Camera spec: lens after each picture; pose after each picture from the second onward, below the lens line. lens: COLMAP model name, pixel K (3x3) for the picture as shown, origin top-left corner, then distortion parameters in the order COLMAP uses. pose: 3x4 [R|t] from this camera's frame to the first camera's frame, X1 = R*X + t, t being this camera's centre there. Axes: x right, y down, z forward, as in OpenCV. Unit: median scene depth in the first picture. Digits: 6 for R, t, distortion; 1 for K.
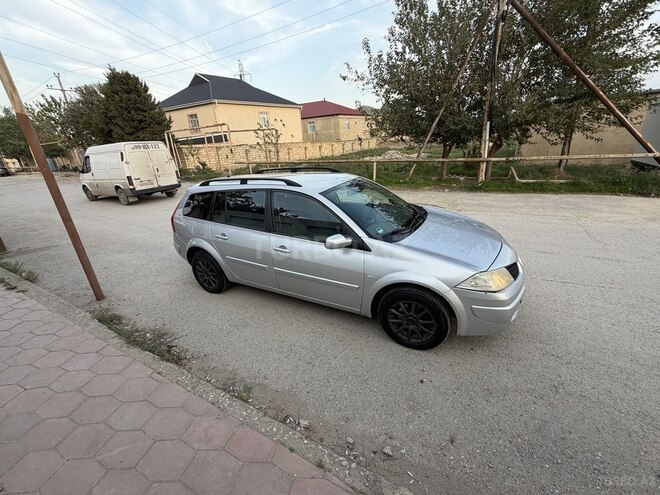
lens RADIAL K [[273.0, 0, 326.9], [0, 273.0, 247.4], [0, 0, 1]] dist [-0.012135, 0.003811]
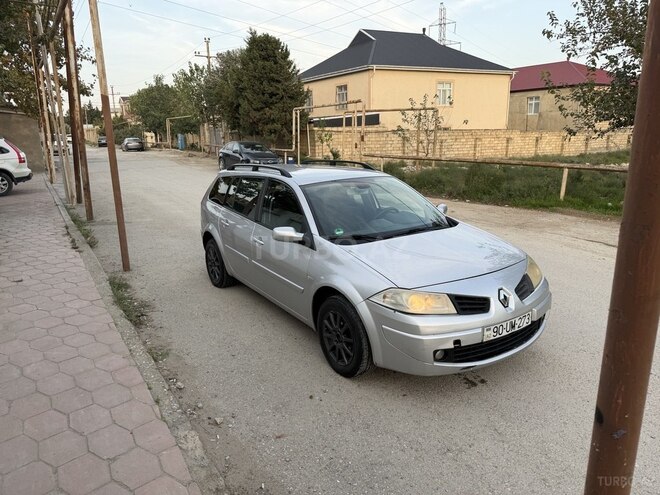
lens RADIAL K [[456.4, 0, 327.3], [0, 456.4, 245.0], [0, 0, 1]] dist [0.079069, -0.124717]
pose [[0.880007, 0.156778, -0.448340, 0.111533], [-0.207852, 0.975882, -0.066723, 0.011581], [0.427066, 0.151905, 0.891369, -0.042676]]
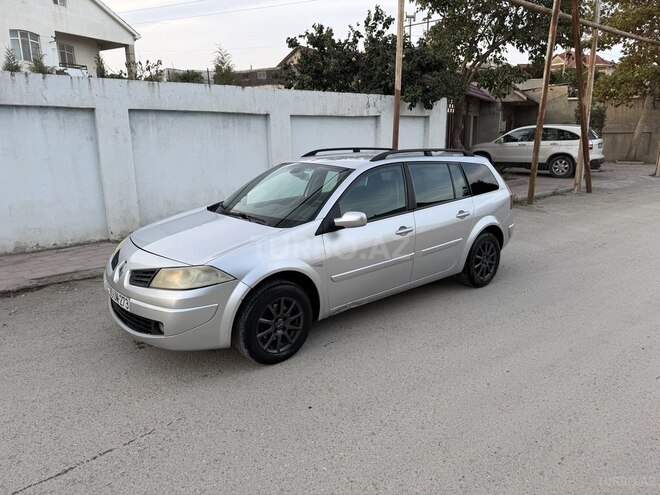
lens RADIAL K [[456.4, 0, 327.3], [0, 456.4, 245.0], [0, 0, 1]] dist [0.079069, -0.124717]
pose [[-0.363880, 0.281035, -0.888038, 0.222996], [-0.314042, 0.860558, 0.401020, -0.099245], [0.876909, 0.424804, -0.224883, 0.242944]]
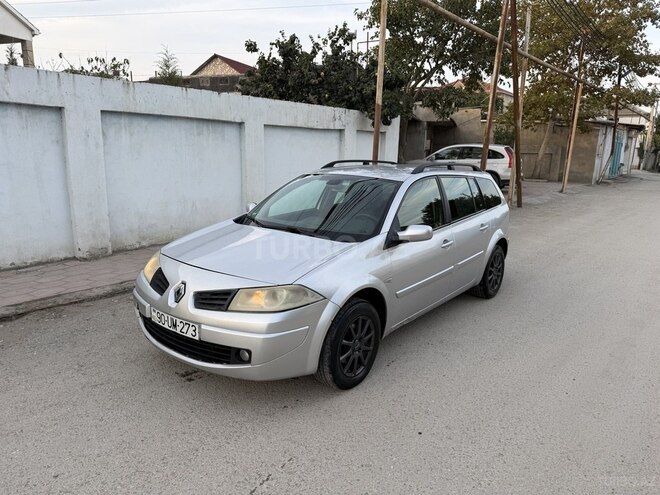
lens RADIAL K [[460.9, 0, 328.9], [0, 460.9, 244.8], [0, 0, 1]] dist [0.047711, -0.067723]
pose [[-0.173584, 0.257614, -0.950528, 0.232226], [-0.375408, 0.874995, 0.305700, -0.075329], [0.910460, 0.409901, -0.055175, 0.185334]]
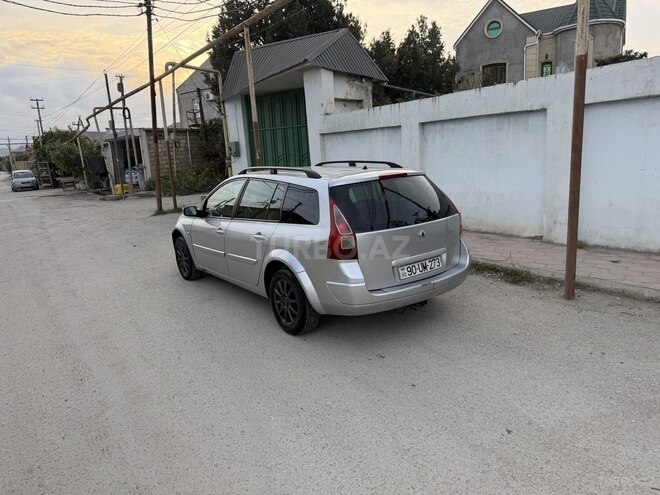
lens RADIAL K [[460.9, 0, 328.9], [0, 460.9, 244.8], [0, 0, 1]] dist [0.047711, -0.067723]
pose [[-0.895290, 0.031086, 0.444397, -0.160291], [0.267656, 0.834970, 0.480817, -0.136718], [-0.356111, 0.549416, -0.755861, 0.409057]]
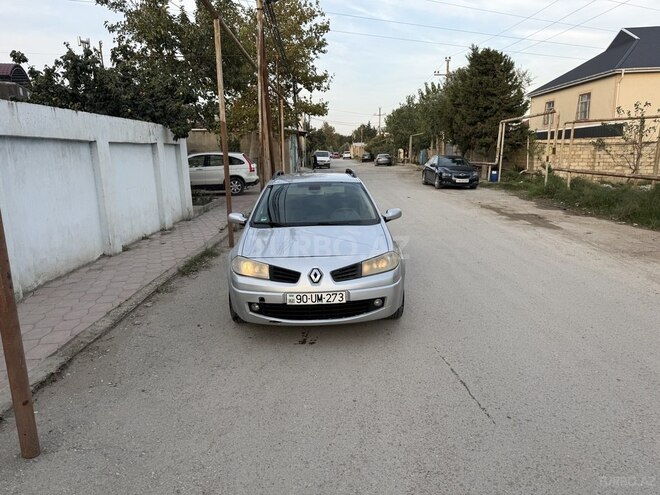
lens RADIAL K [[456.4, 0, 327.3], [0, 456.4, 245.0], [0, 0, 1]] dist [0.079069, -0.124717]
pose [[0.496225, 0.217554, -0.840494, 0.271577], [-0.324901, 0.944284, 0.052598, -0.020091], [0.805109, 0.246977, 0.539261, 0.025153]]
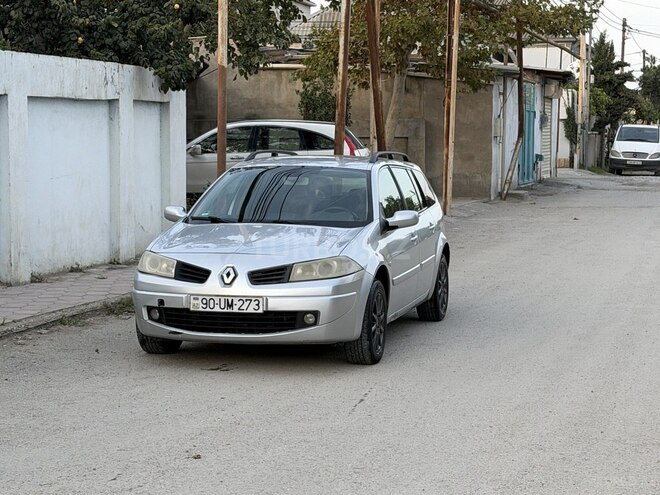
lens RADIAL K [[1473.4, 0, 330.0], [0, 1473.4, 247.5], [0, 0, 1]] dist [0.042543, 0.194216]
pose [[0.246978, 0.136888, -0.959304, 0.604259], [-0.377100, 0.925512, 0.034979, -0.035094], [0.892635, 0.353114, 0.280202, 0.019517]]
